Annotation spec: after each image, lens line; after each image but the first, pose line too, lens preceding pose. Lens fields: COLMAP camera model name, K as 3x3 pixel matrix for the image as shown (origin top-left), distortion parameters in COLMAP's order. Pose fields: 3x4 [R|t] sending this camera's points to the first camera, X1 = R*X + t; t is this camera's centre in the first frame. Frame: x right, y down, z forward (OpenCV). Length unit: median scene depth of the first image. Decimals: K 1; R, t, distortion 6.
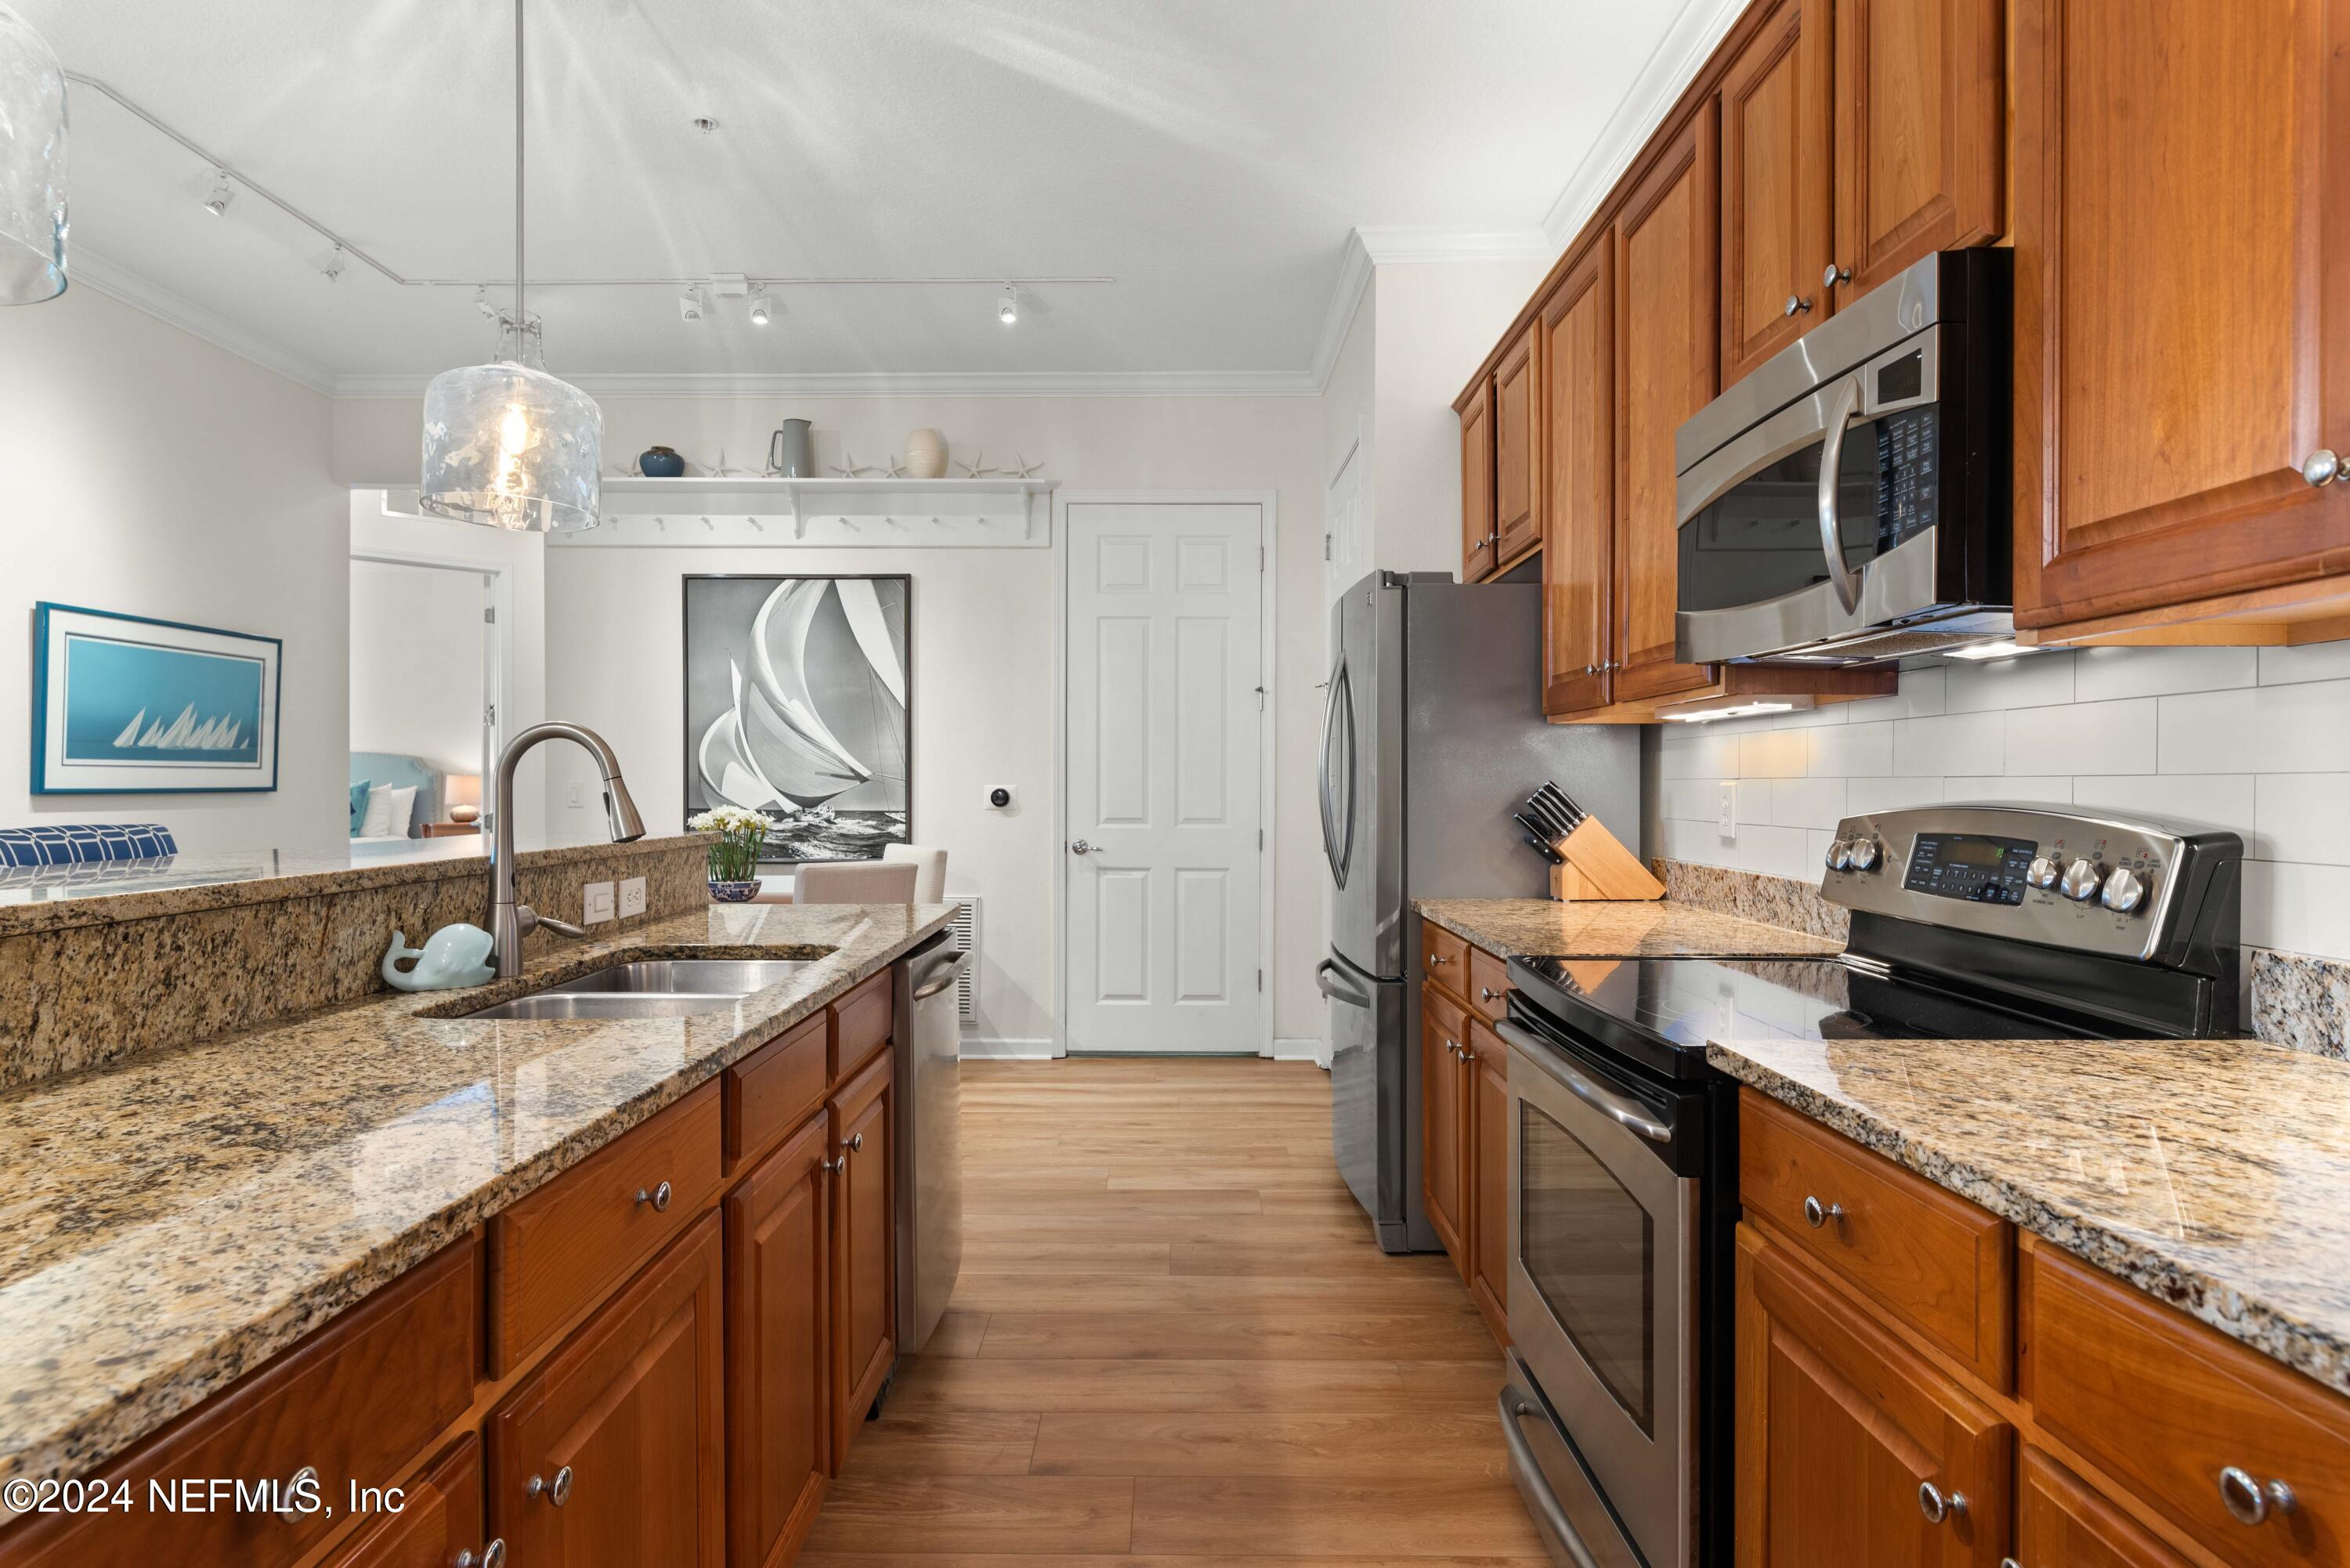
lens RADIAL K [[1243.6, 0, 1176.0], [0, 1243.6, 786.9], [0, 0, 1]] dist [-0.006112, -0.001726]
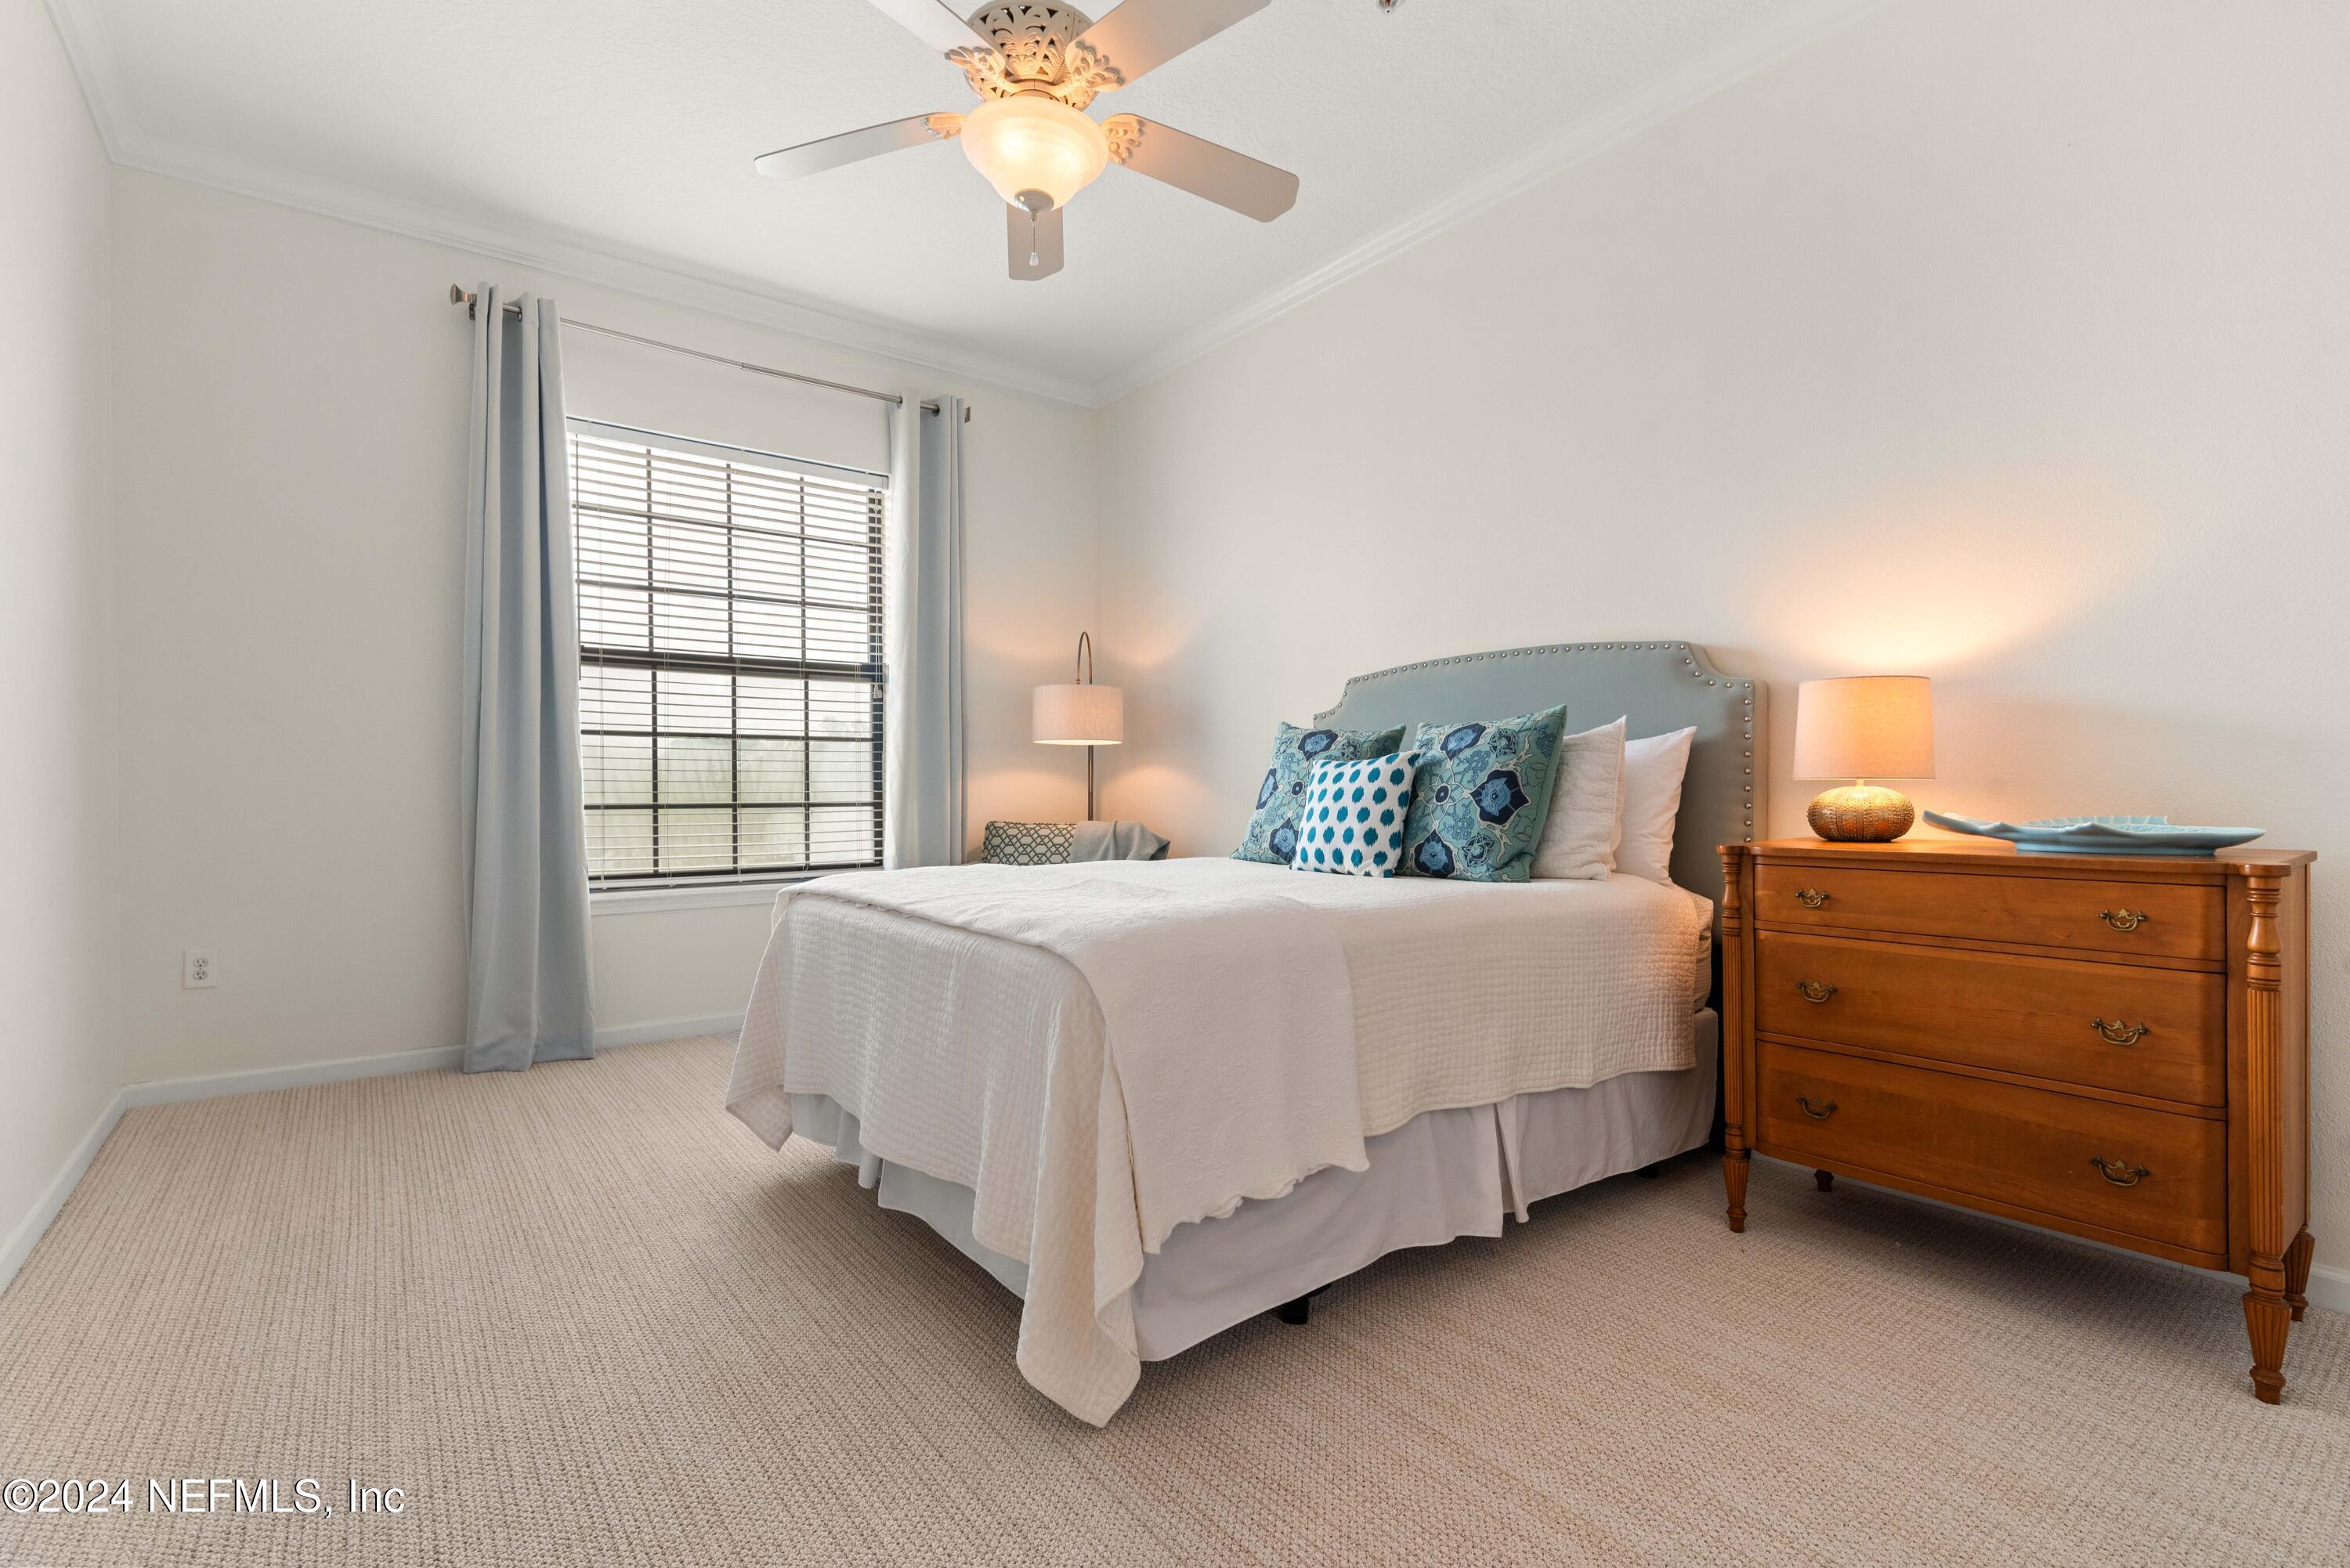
lens RADIAL K [[1094.1, 0, 1175.2], [0, 1094.1, 790.0], [0, 0, 1]] dist [0.002788, -0.000138]
pose [[0.599381, -0.005723, -0.800443, -0.466040], [0.002377, 0.999983, -0.005370, 0.017611], [0.800460, 0.001317, 0.599384, 0.721306]]
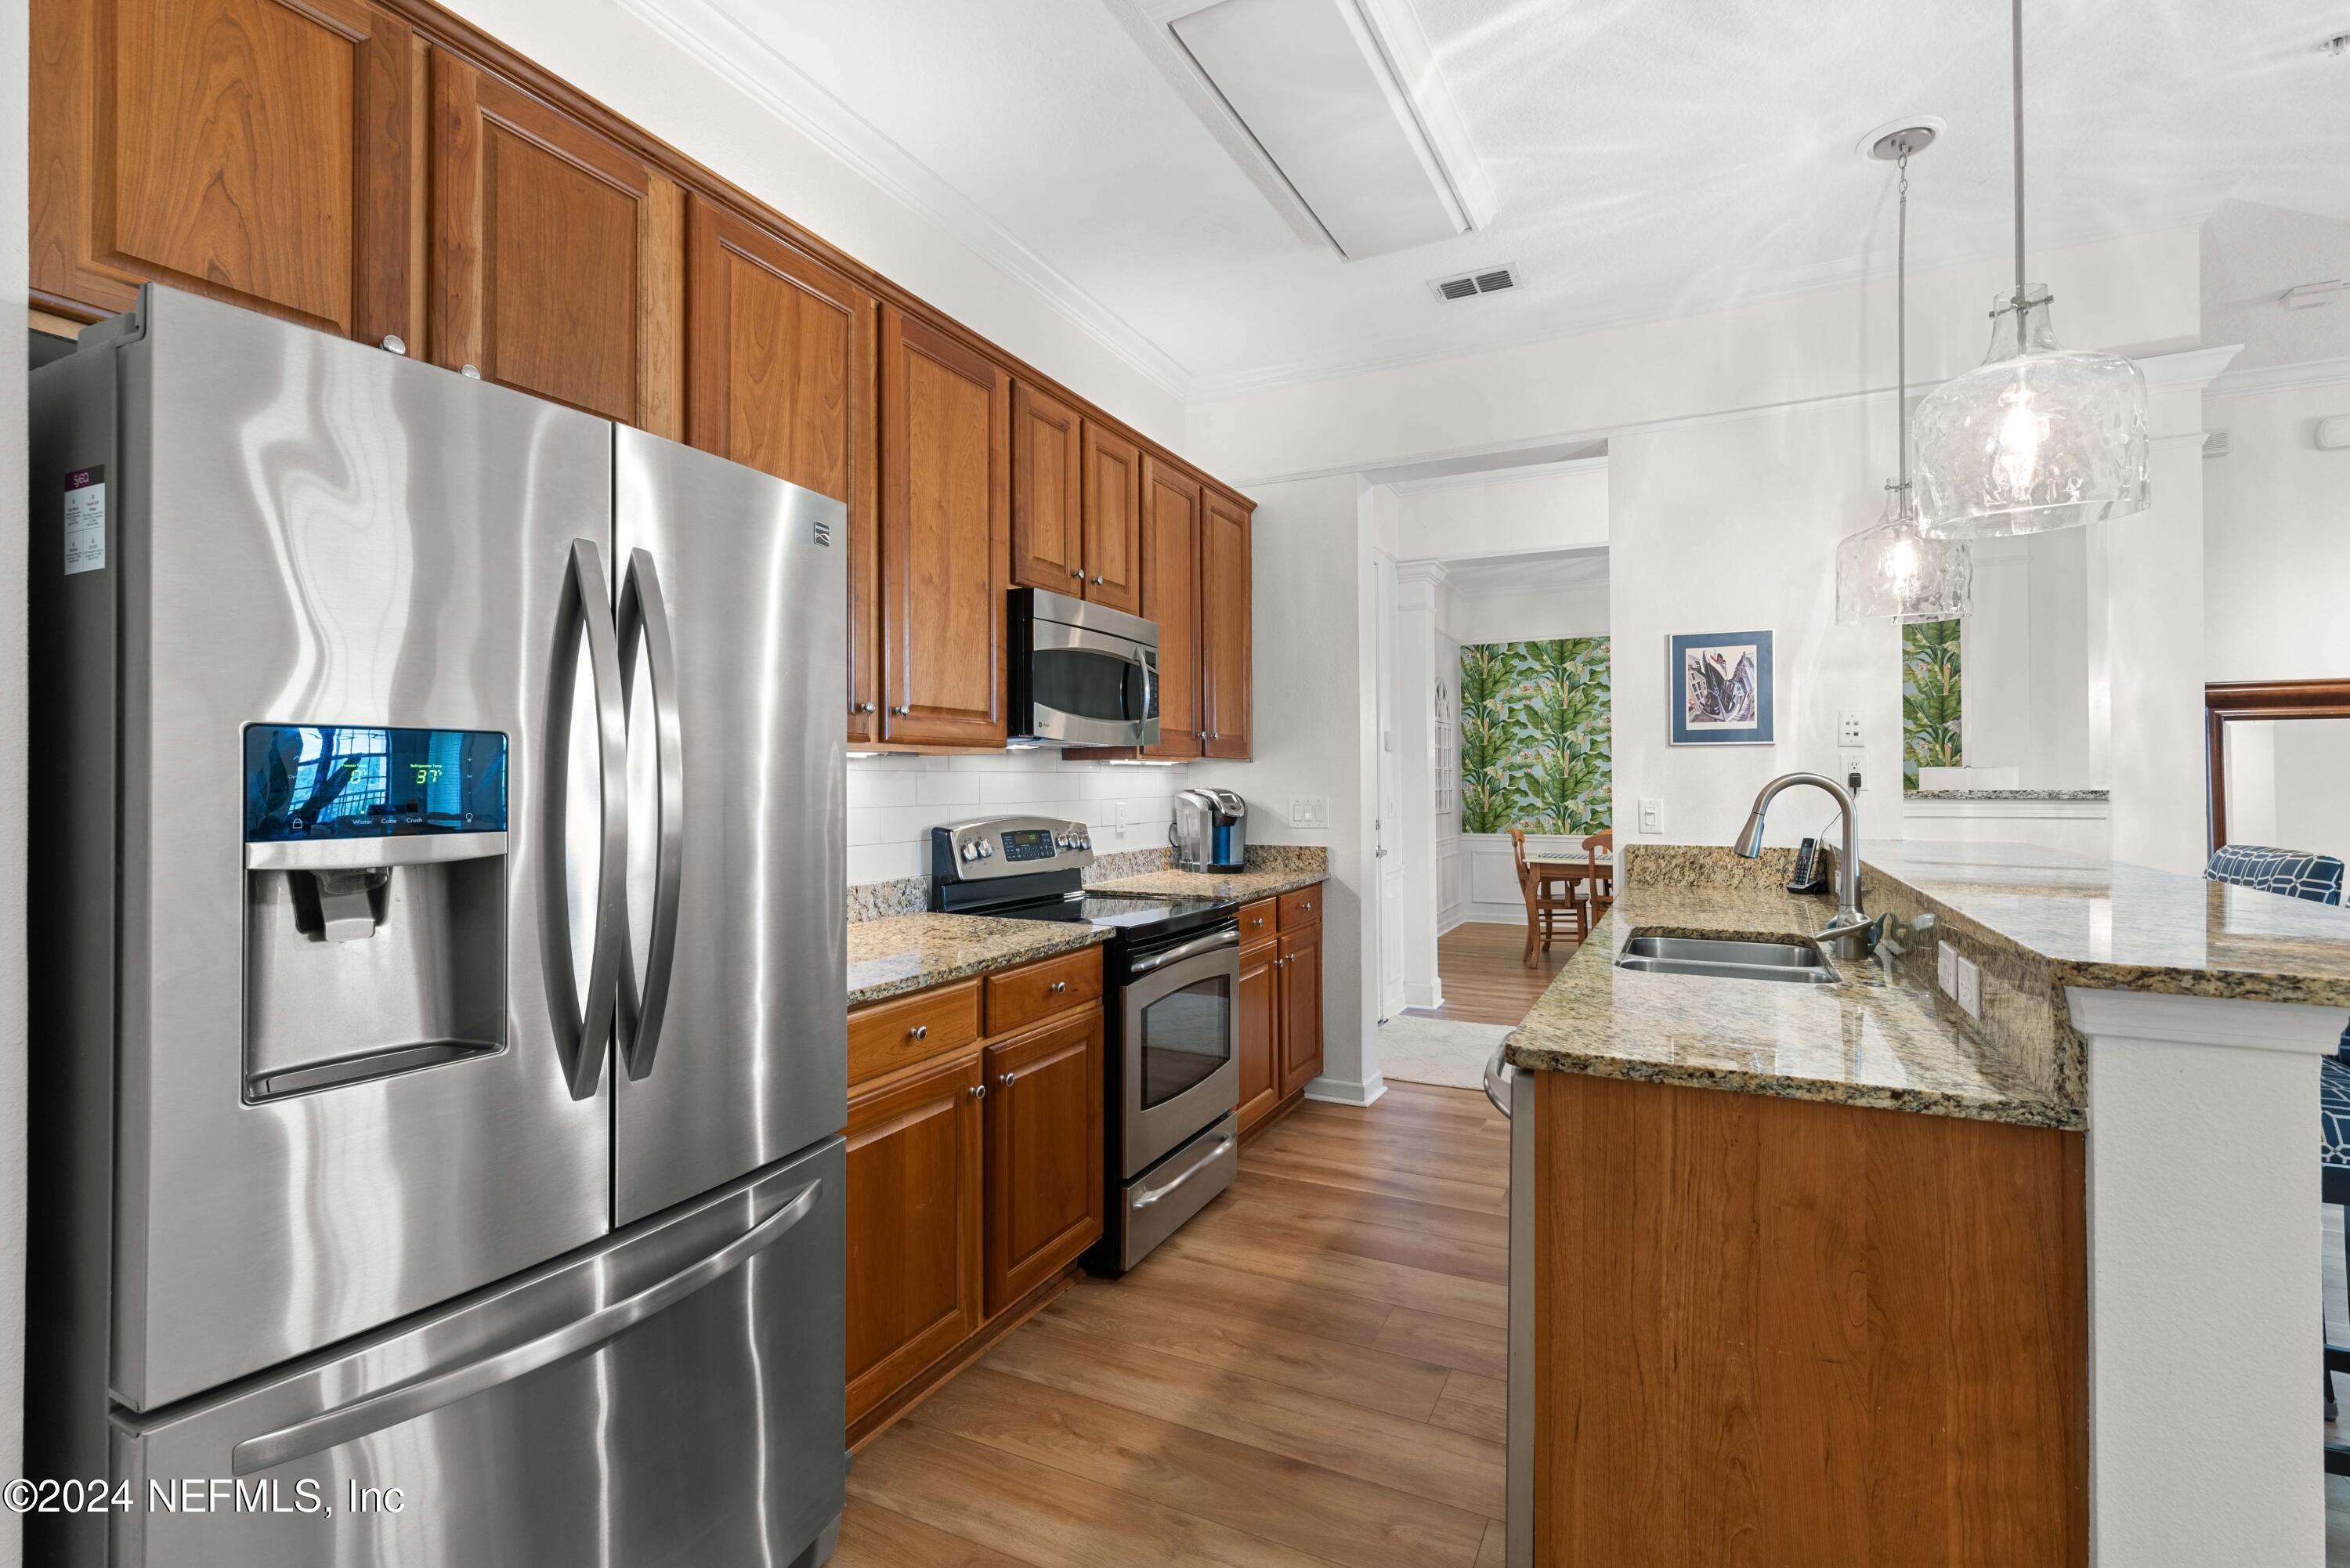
lens RADIAL K [[1094.1, 0, 1166.0], [0, 1094.1, 776.9], [0, 0, 1]] dist [0.002788, -0.000138]
pose [[-0.892296, 0.002744, 0.451442, -0.431253], [0.002781, 0.999996, -0.000582, -0.051466], [-0.451442, 0.000736, -0.892300, 2.508255]]
